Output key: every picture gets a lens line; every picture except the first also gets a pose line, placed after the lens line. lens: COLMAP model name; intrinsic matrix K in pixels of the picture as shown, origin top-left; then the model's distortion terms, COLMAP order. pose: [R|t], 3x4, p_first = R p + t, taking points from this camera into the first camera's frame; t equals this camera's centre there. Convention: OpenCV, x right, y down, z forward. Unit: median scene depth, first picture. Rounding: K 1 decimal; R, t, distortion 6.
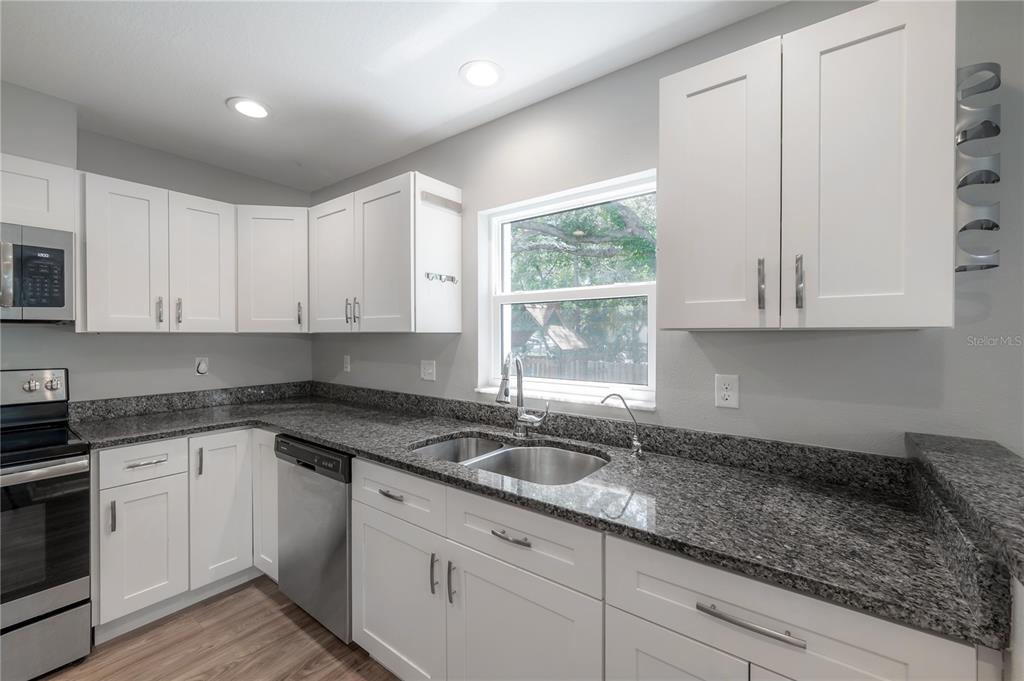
lens RADIAL K [[407.4, 0, 522.6], [0, 407.4, 339.3], [0, 0, 1]] dist [-0.001717, -0.000167]
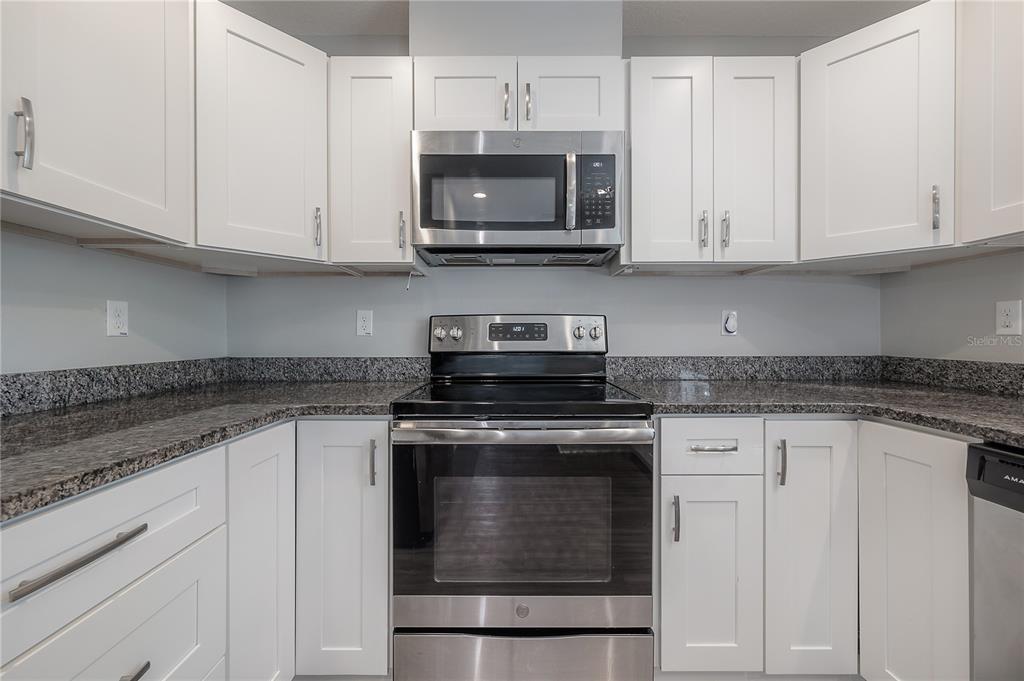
lens RADIAL K [[407.4, 0, 507.8], [0, 407.4, 339.3], [0, 0, 1]] dist [-0.001717, -0.000167]
pose [[0.574354, 0.000473, -0.818607, -0.545480], [-0.002605, 0.999996, -0.001250, 0.125609], [0.818603, 0.002851, 0.574353, 0.343156]]
